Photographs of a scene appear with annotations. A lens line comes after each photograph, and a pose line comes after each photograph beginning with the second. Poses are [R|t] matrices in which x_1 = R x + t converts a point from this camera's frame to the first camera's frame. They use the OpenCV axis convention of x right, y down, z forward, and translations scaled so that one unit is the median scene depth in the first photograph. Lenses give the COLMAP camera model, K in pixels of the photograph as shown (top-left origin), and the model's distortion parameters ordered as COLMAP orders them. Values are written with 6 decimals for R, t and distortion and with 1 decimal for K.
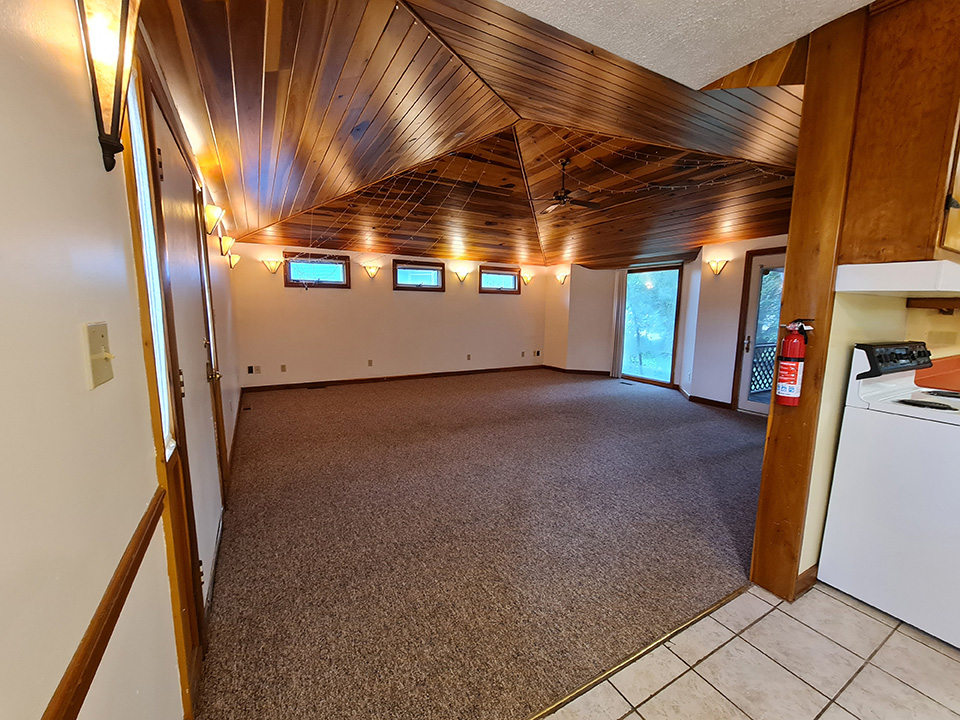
lens RADIAL K [[389.3, 0, 479.8], [0, 389.3, 364.3], [0, 0, 1]] dist [-0.002901, -0.000562]
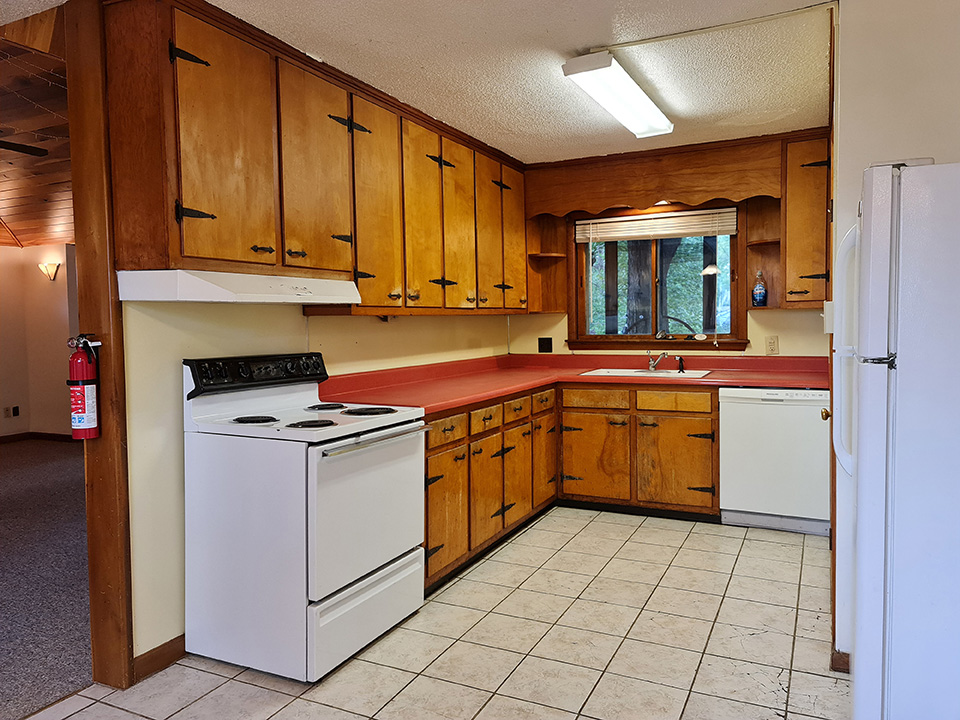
lens RADIAL K [[709.6, 0, 482.8], [0, 709.6, 359.2], [0, 0, 1]] dist [0.029681, -0.003915]
pose [[0.826868, -0.057450, 0.559453, 0.645685], [0.106356, 0.992792, -0.055245, 0.108768], [-0.552247, 0.105181, 0.827019, -0.706828]]
